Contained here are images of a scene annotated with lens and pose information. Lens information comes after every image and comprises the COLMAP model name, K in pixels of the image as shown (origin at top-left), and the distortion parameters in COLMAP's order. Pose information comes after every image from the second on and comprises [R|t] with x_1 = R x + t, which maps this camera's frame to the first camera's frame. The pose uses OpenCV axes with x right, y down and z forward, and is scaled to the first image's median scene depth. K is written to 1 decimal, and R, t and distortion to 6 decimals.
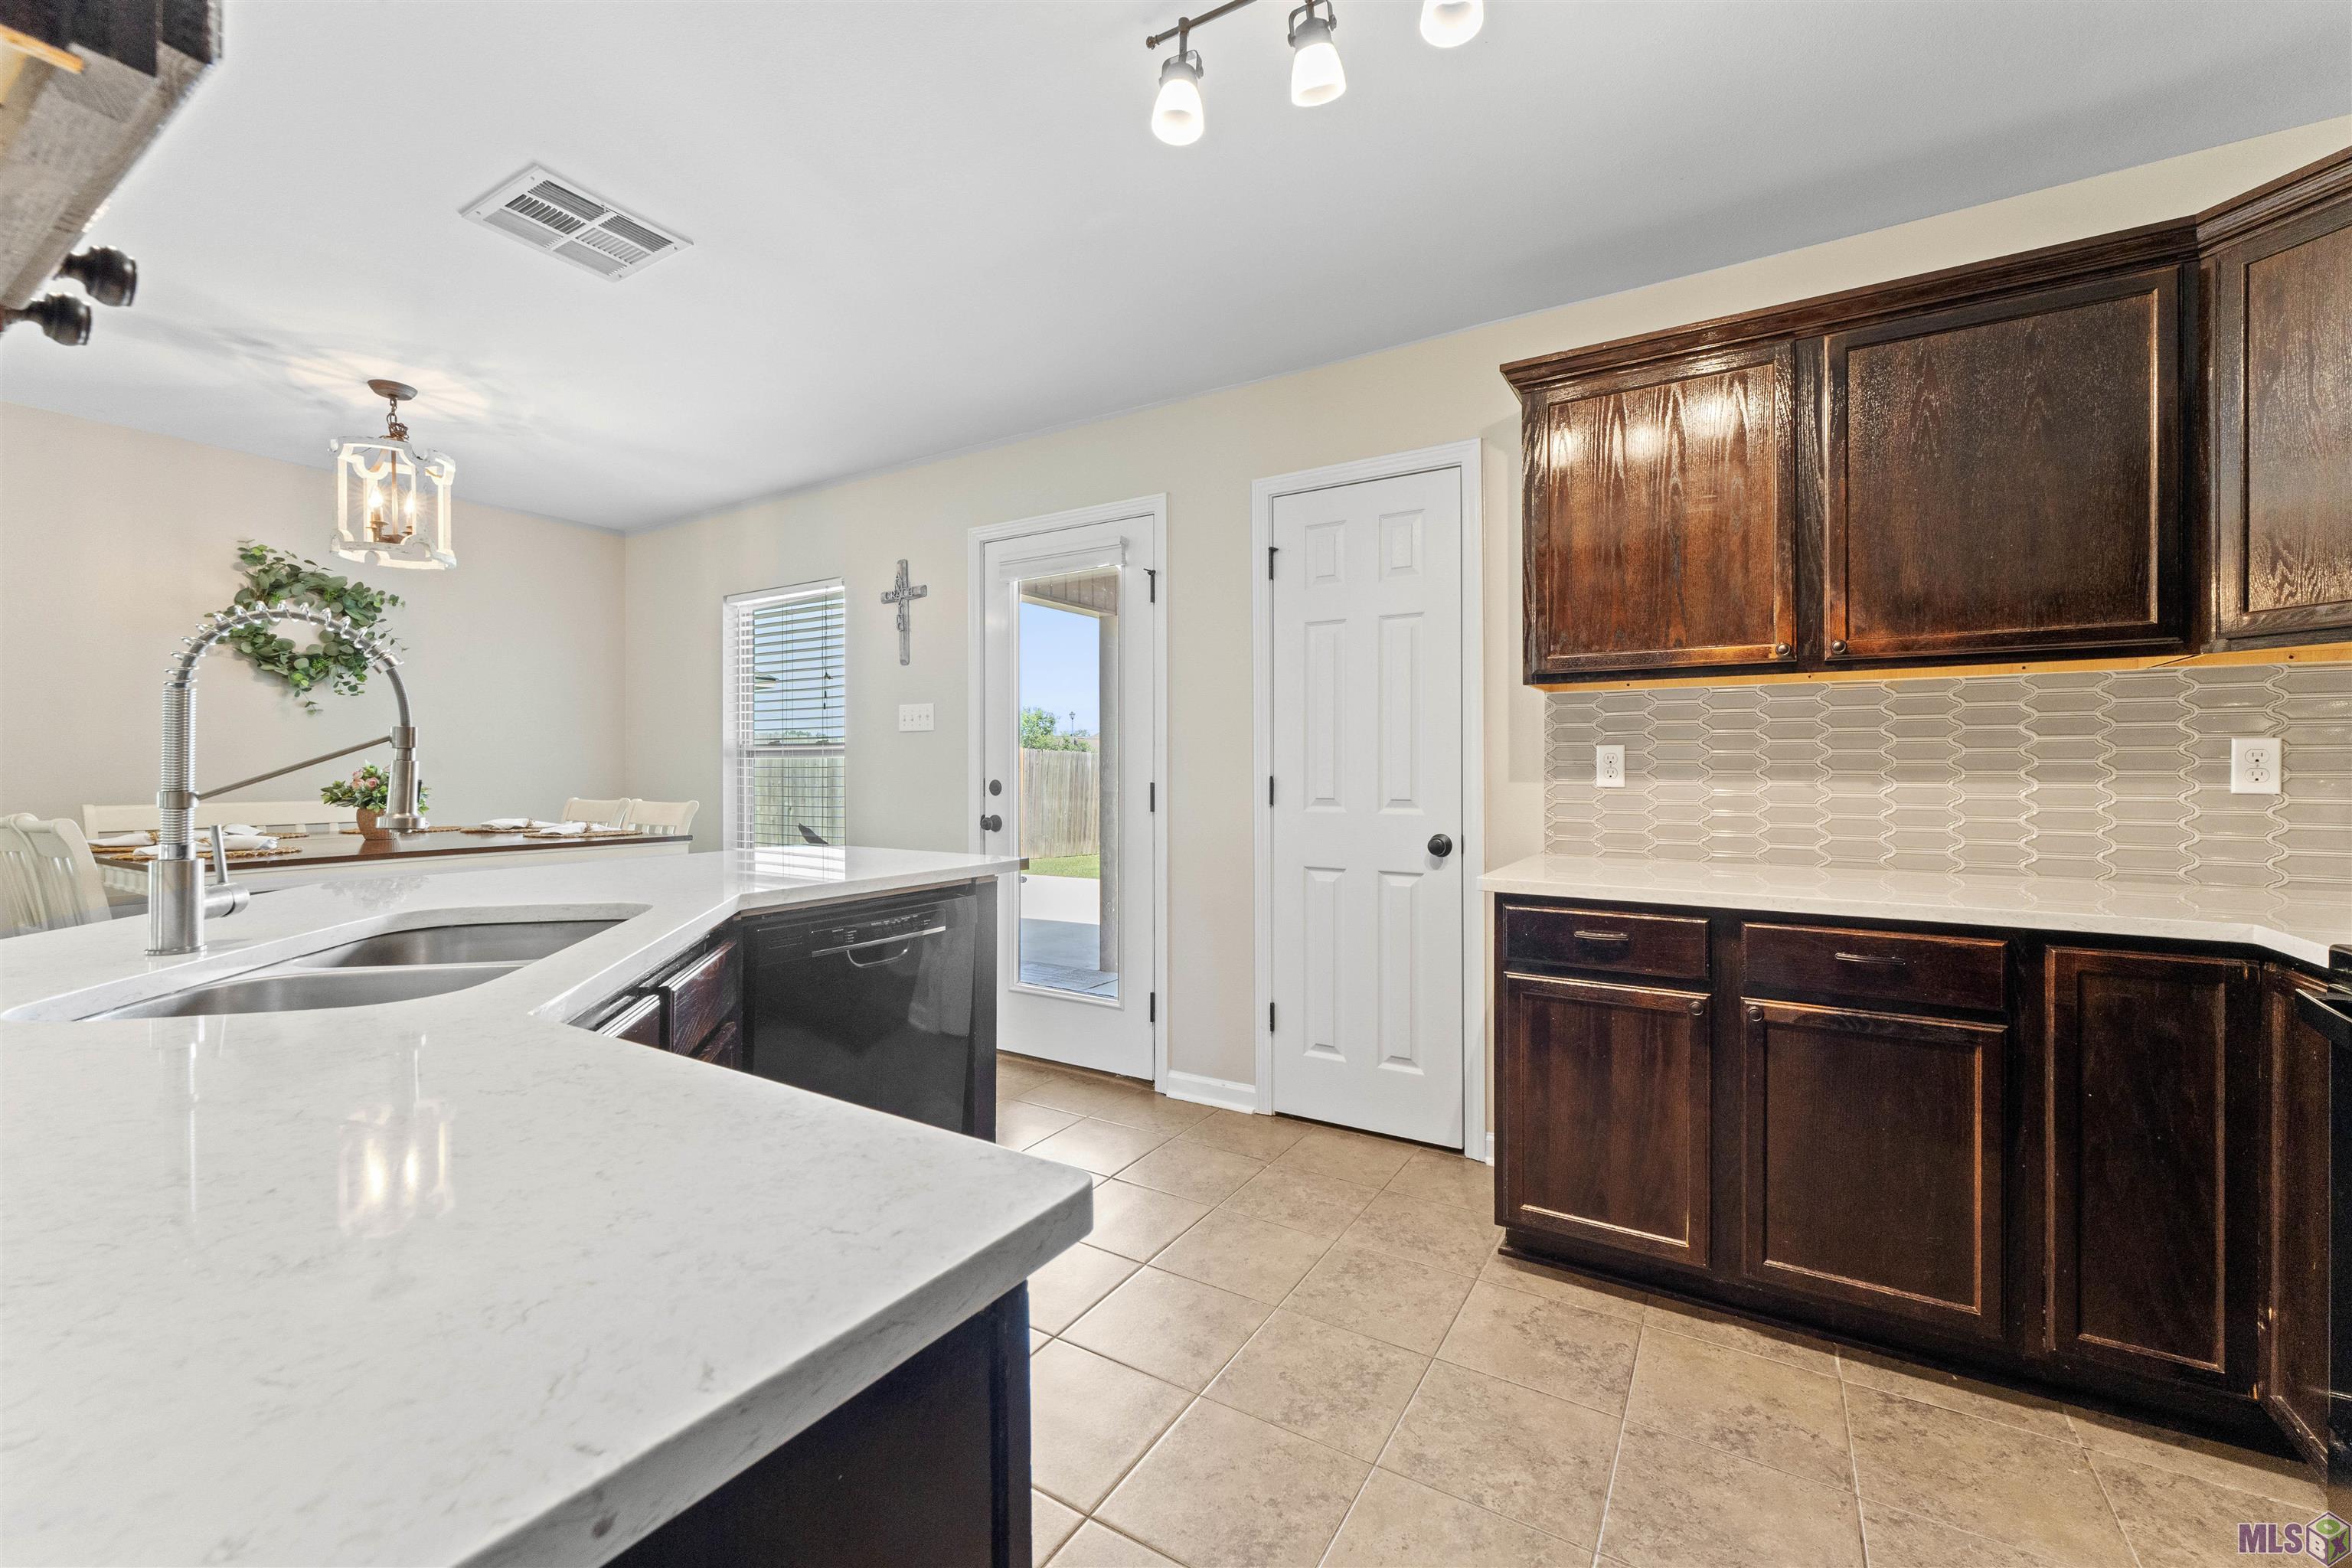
lens RADIAL K [[948.4, 0, 1172.1], [0, 948.4, 774.4], [0, 0, 1]] dist [-0.001946, 0.000103]
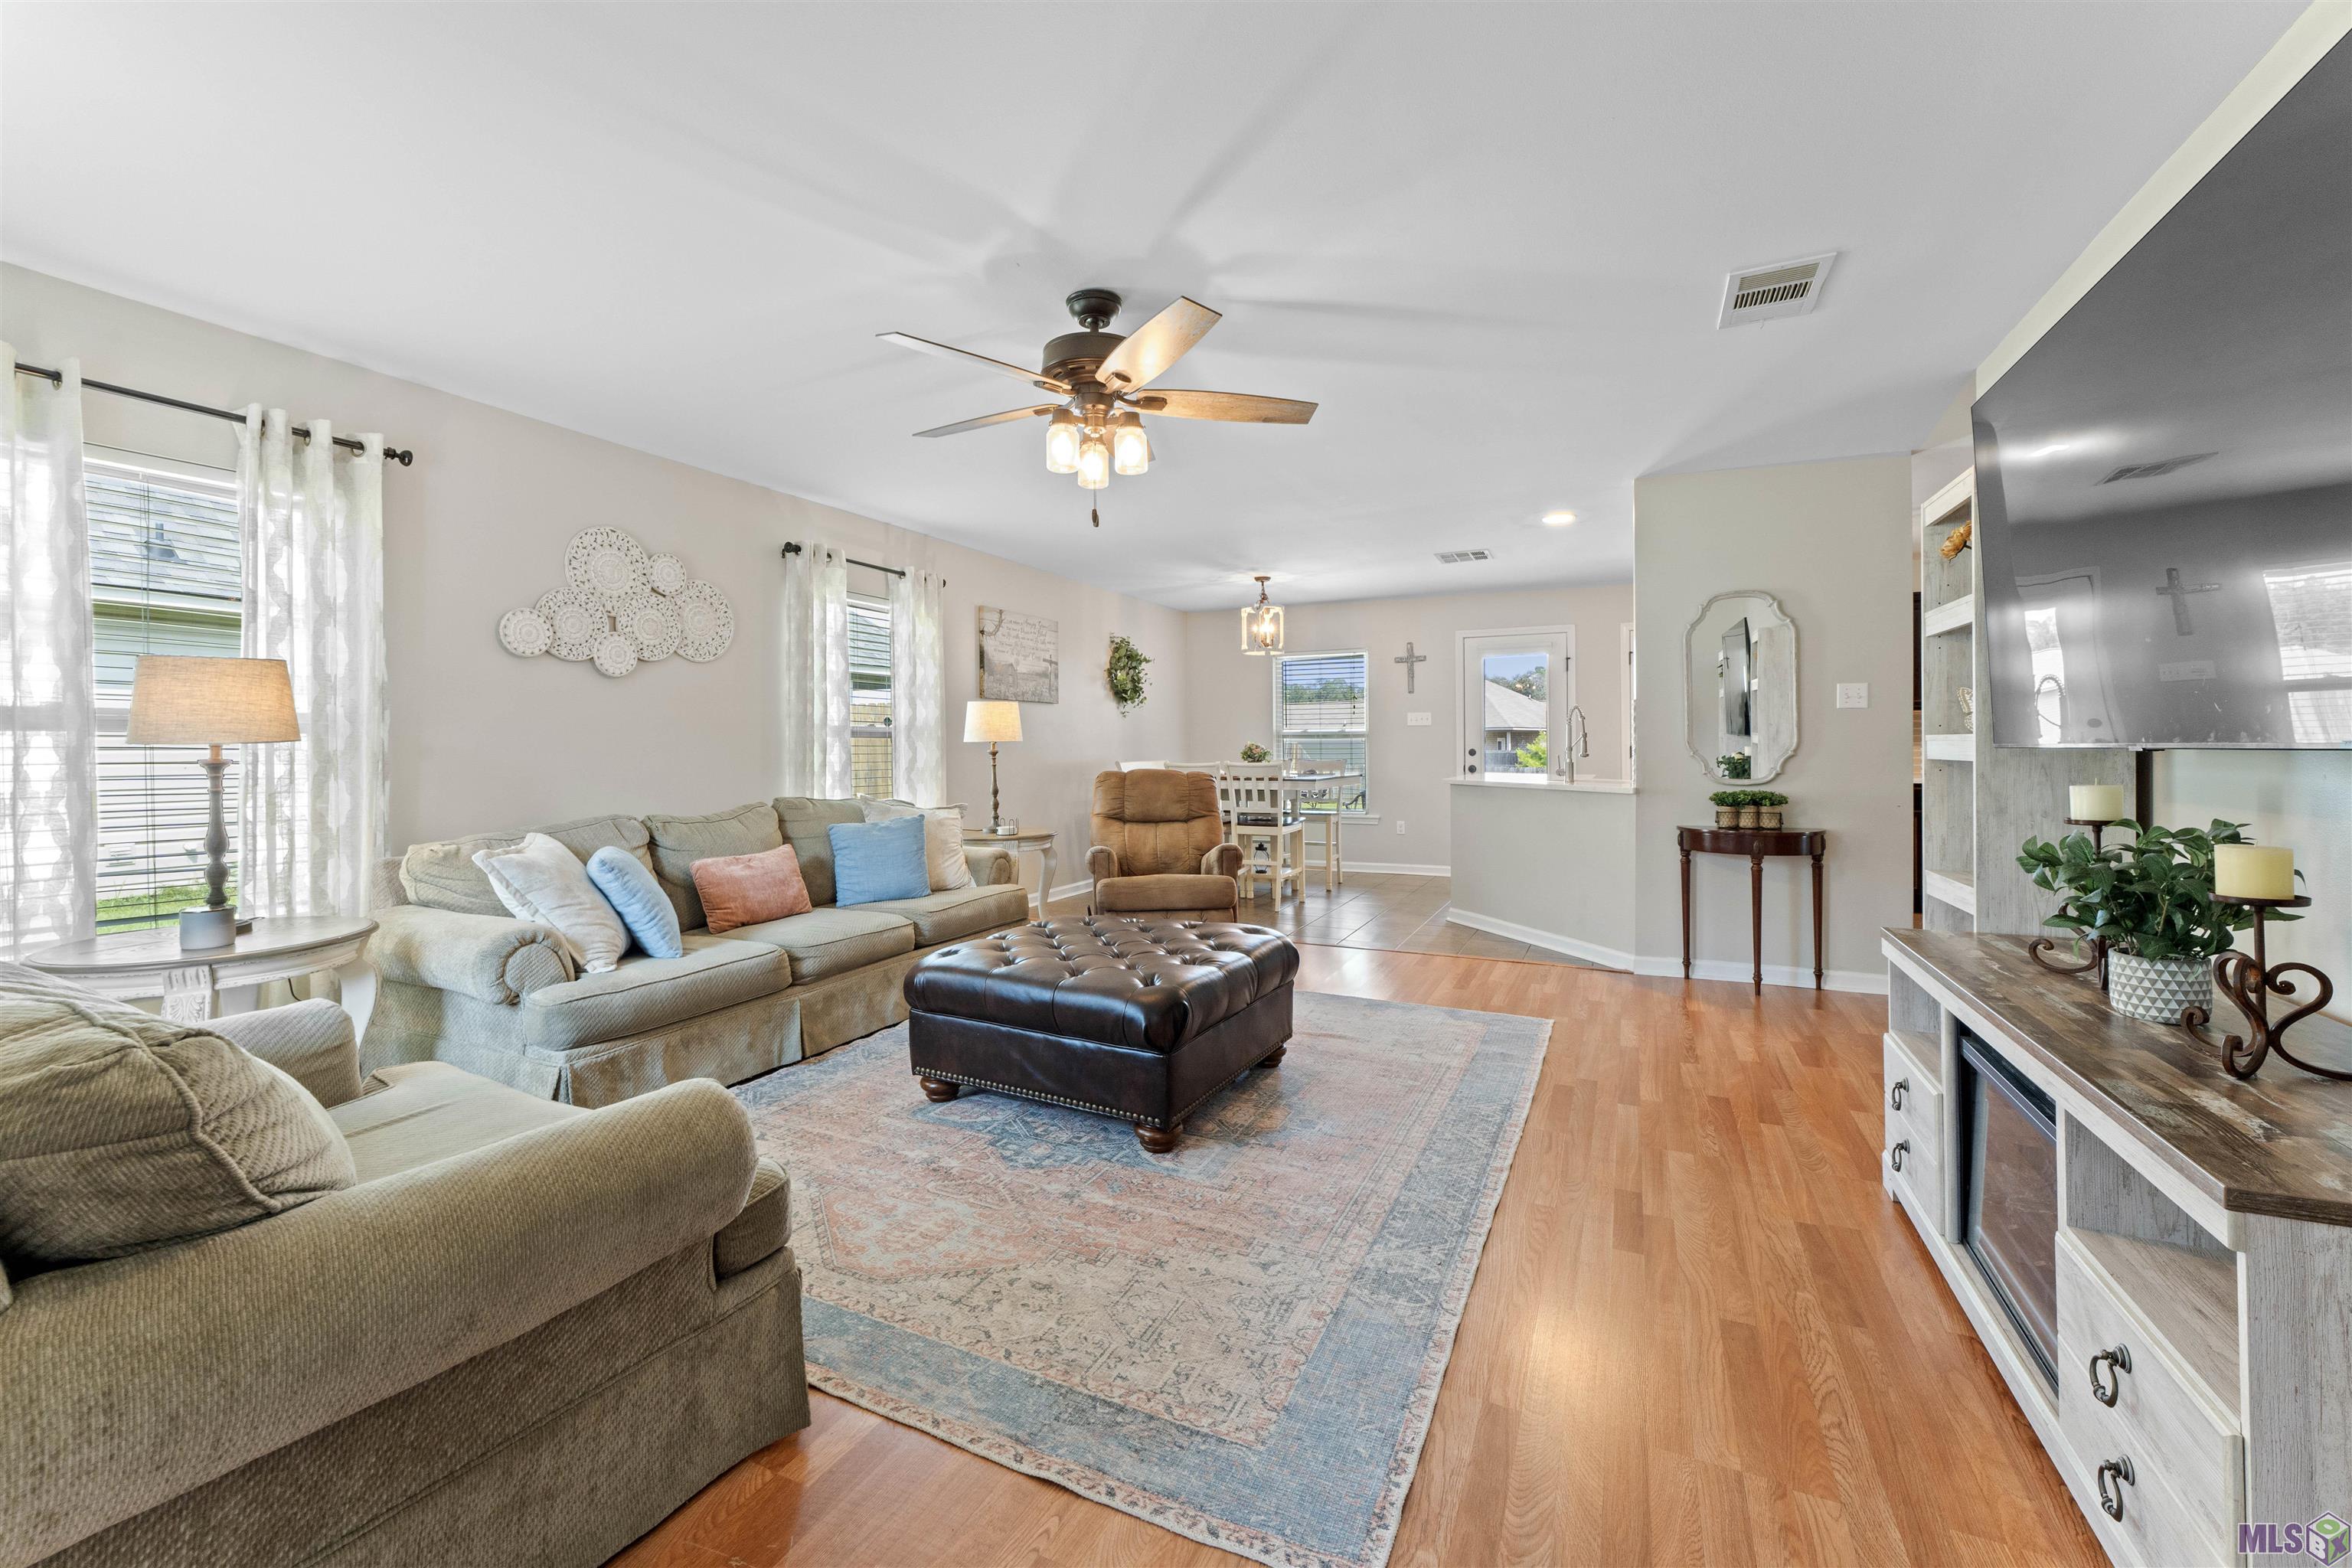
lens RADIAL K [[970.1, 0, 1169.3], [0, 970.1, 736.2], [0, 0, 1]] dist [0.000226, -0.000008]
pose [[0.994104, -0.002505, 0.108400, -1.107340], [0.004483, 0.999828, -0.018004, 0.013655], [-0.108337, 0.018384, 0.993944, -1.111231]]
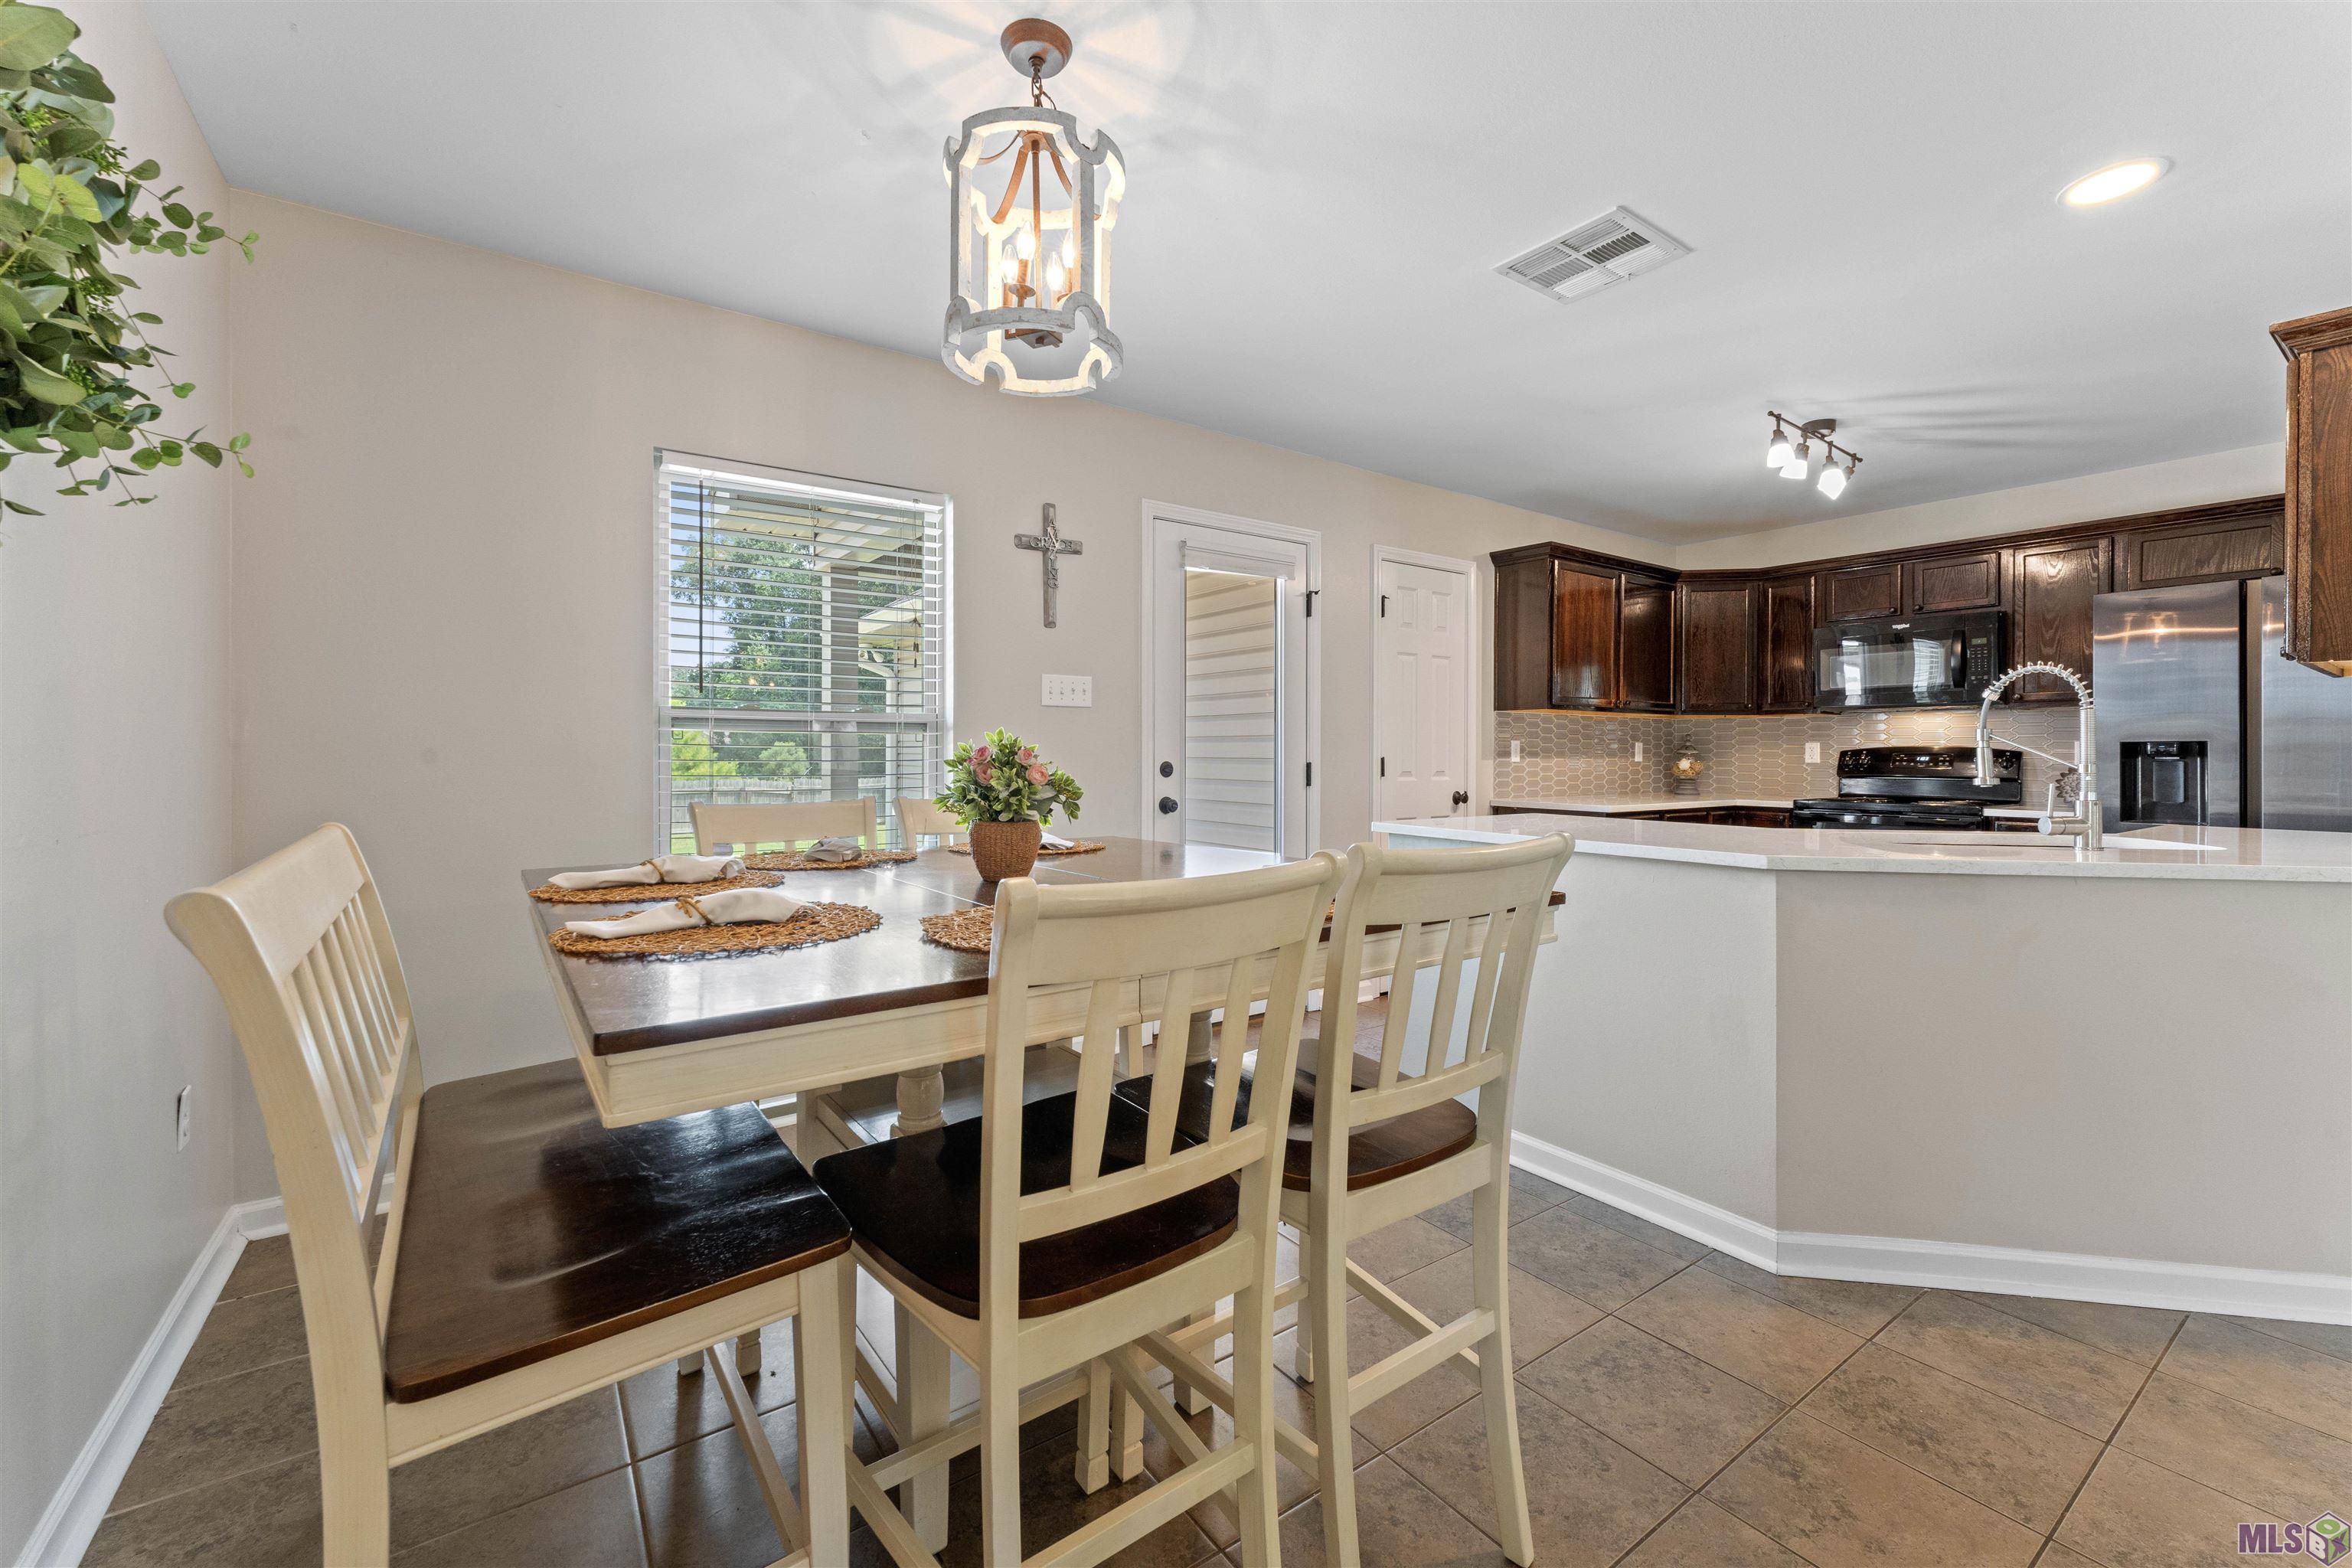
lens RADIAL K [[948.3, 0, 1162.7], [0, 948.3, 750.9], [0, 0, 1]] dist [-0.001223, 0.000239]
pose [[0.397163, 0.003614, 0.917741, -1.096200], [0.001936, 0.999987, -0.004776, -0.000805], [-0.917746, 0.003674, 0.397151, 0.610399]]
